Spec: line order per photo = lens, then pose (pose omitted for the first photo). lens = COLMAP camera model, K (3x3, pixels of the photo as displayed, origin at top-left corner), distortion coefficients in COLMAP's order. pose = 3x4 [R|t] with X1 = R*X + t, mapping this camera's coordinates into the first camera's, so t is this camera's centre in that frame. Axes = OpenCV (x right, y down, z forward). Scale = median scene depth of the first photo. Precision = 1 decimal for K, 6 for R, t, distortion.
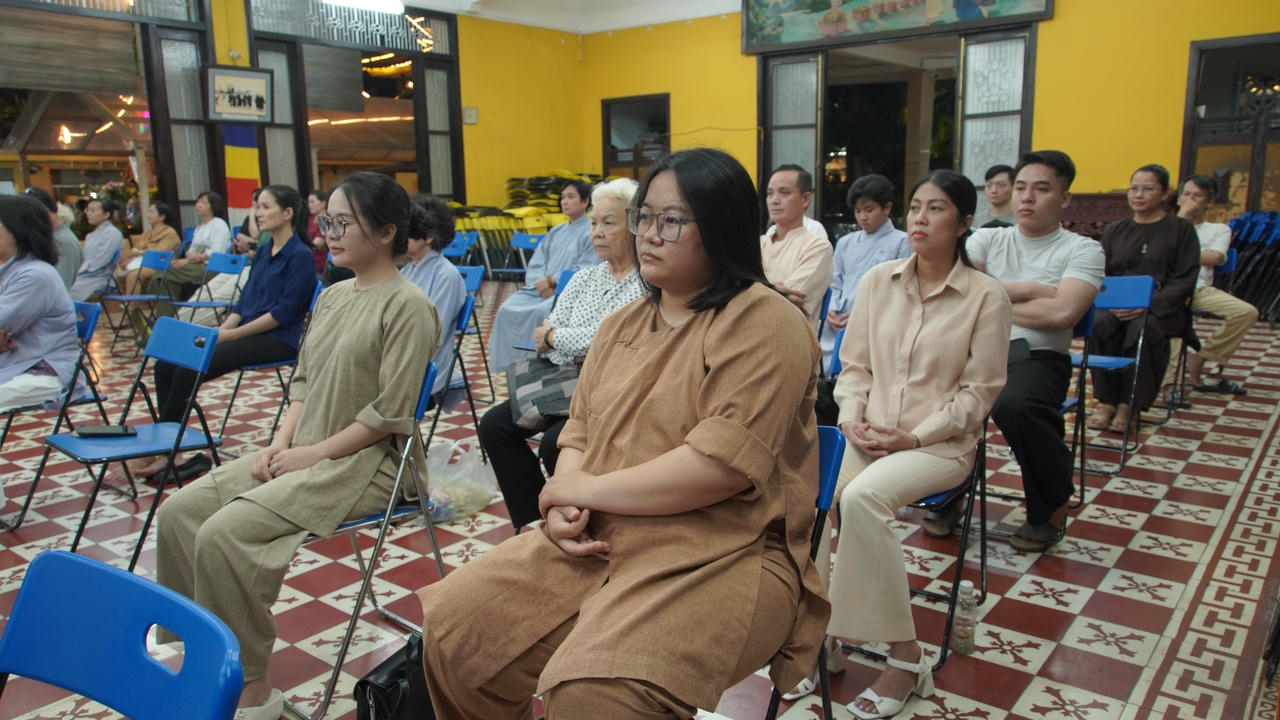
lens RADIAL K [[920.7, 0, 637.4], [0, 920.7, 368.0], [0, 0, 1]] dist [0.004326, 0.003570]
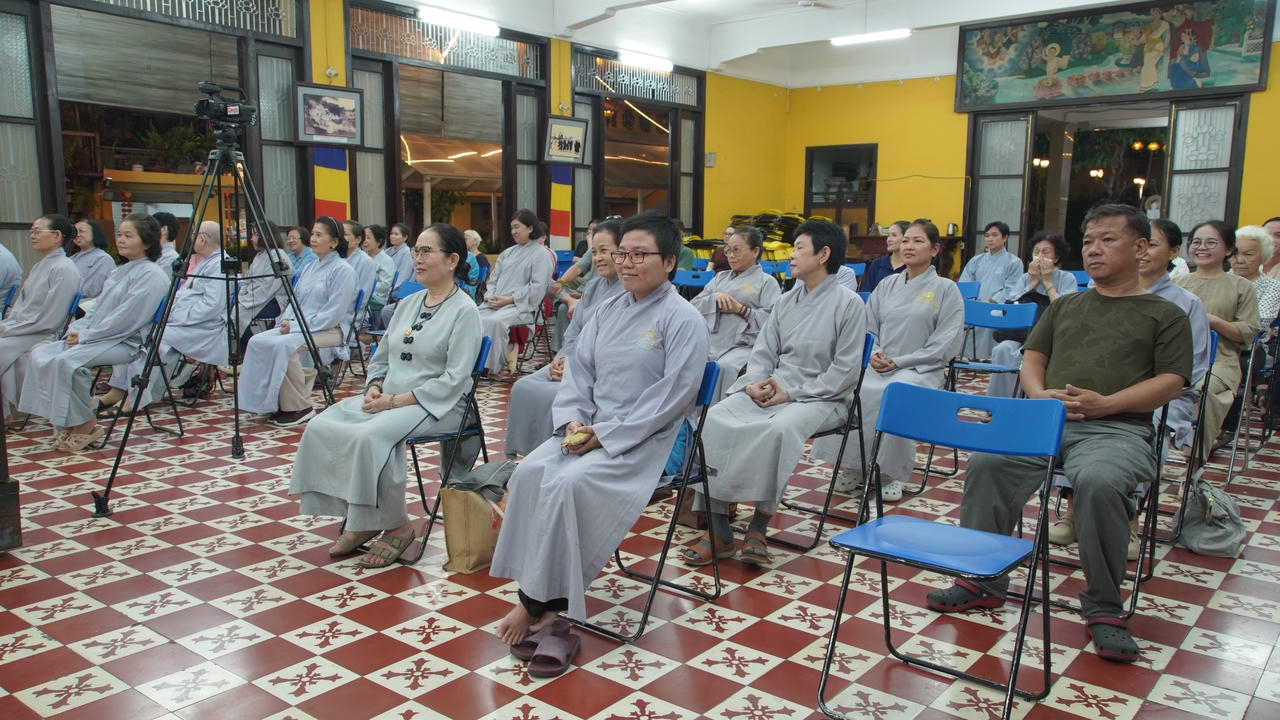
lens RADIAL K [[973.3, 0, 643.1], [0, 973.3, 362.4], [0, 0, 1]] dist [0.030688, 0.017887]
pose [[0.999645, 0.026640, -0.000211, -0.264425], [-0.026614, 0.998258, -0.052663, 0.039904], [-0.001193, 0.052650, 0.998612, -0.184506]]
